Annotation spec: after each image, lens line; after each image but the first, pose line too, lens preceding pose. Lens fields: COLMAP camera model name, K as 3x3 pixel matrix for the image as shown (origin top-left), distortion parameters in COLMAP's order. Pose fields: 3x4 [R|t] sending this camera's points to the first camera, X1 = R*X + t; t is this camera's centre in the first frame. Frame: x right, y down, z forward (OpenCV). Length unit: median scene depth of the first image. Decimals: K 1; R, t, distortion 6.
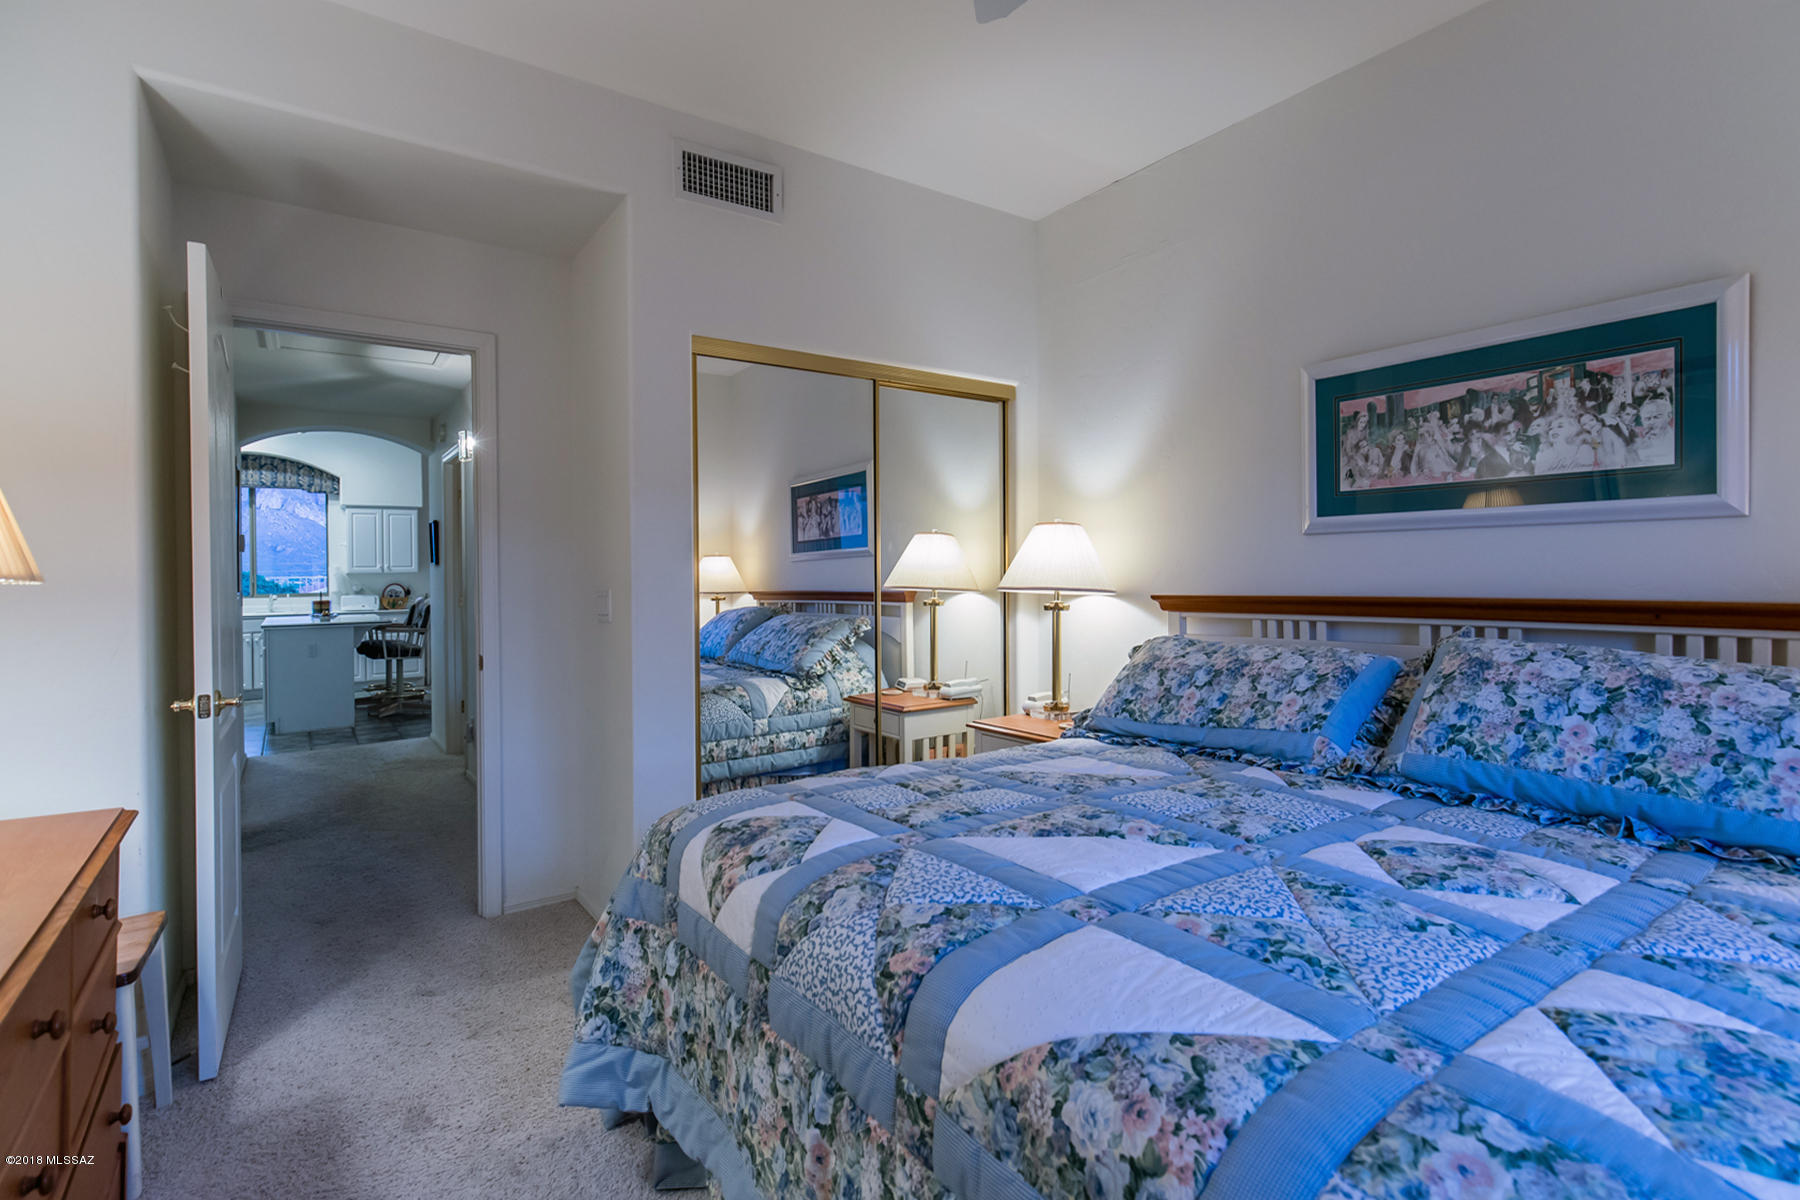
lens RADIAL K [[918.1, 0, 898.9], [0, 918.1, 595.2], [0, 0, 1]] dist [-0.019336, -0.000244]
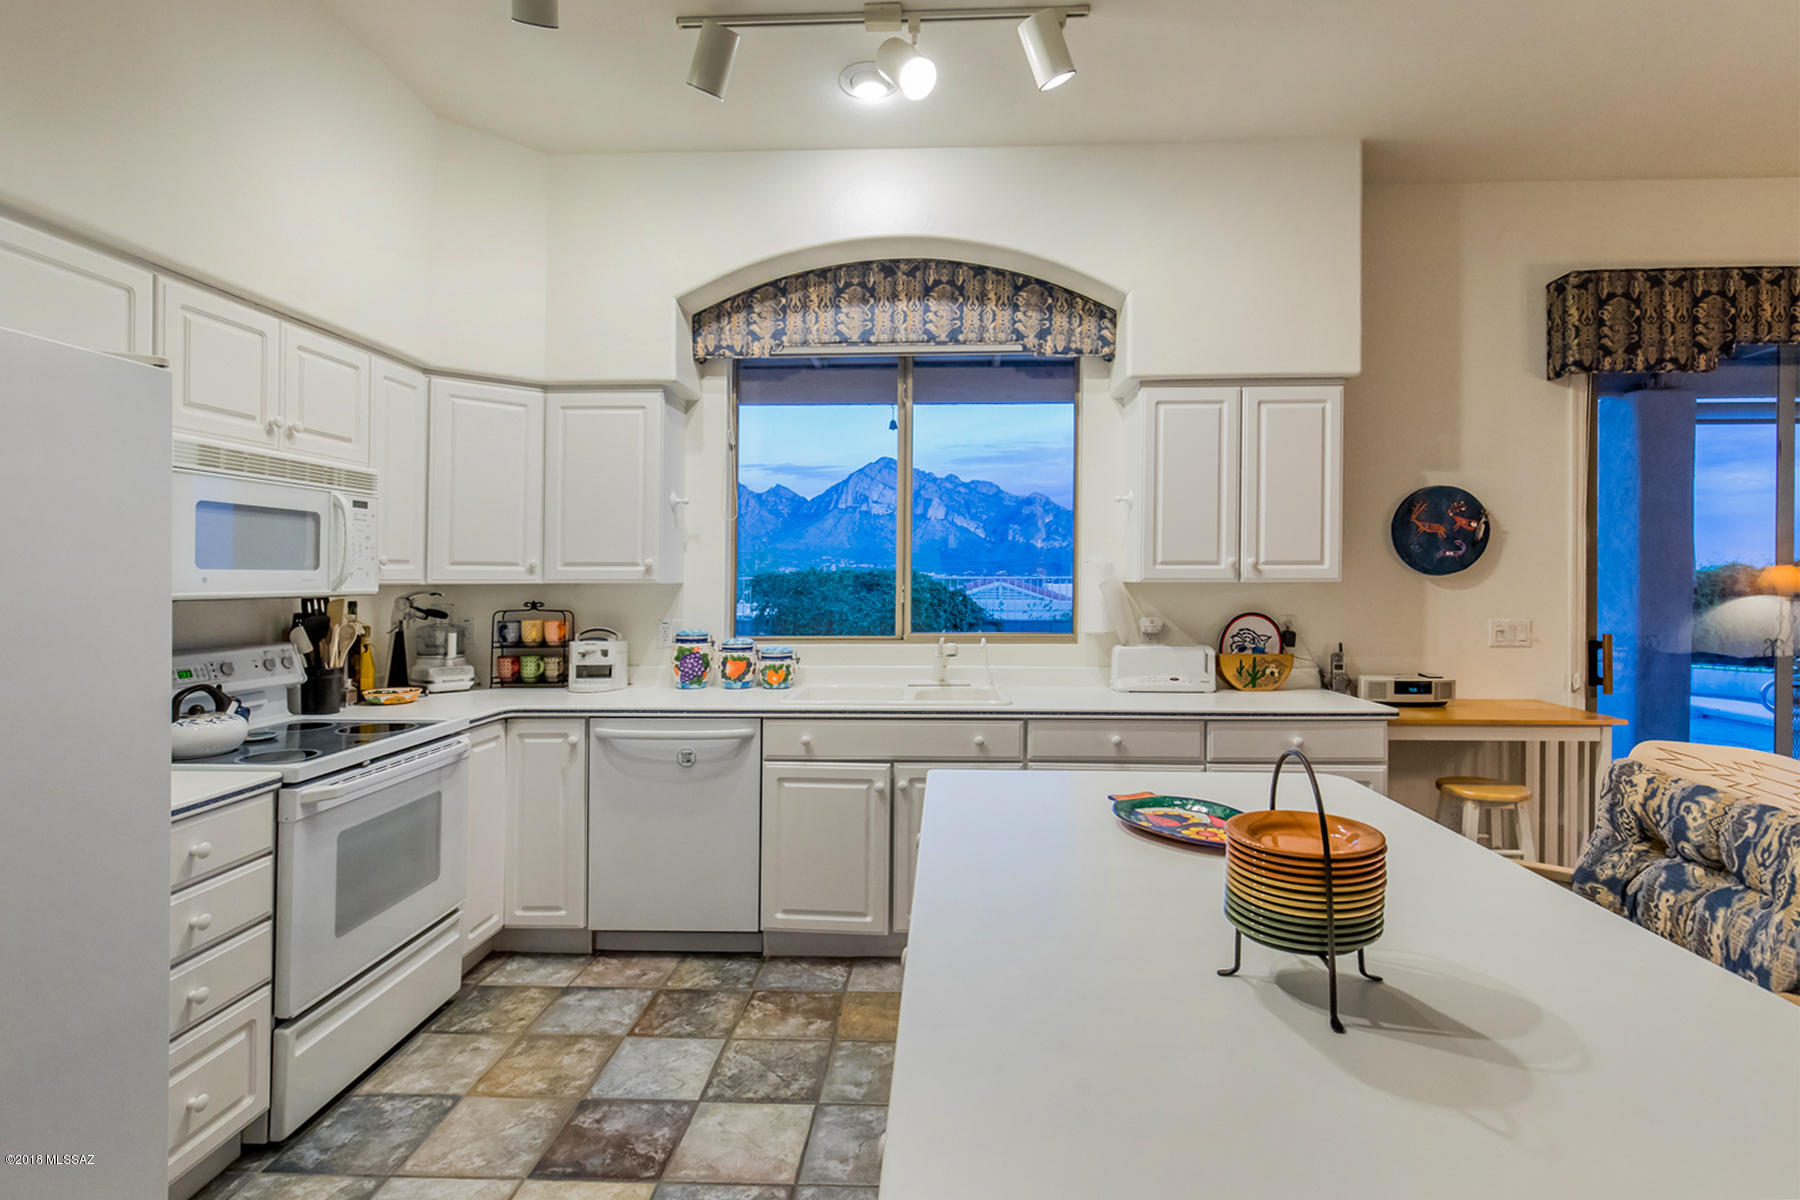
lens RADIAL K [[918.1, 0, 901.2], [0, 918.1, 589.9], [0, 0, 1]] dist [-0.019336, -0.000244]
pose [[0.800187, 0.002796, -0.599744, -0.466464], [-0.003969, 0.999992, -0.000634, -0.021123], [0.599738, 0.002888, 0.800192, 0.667430]]
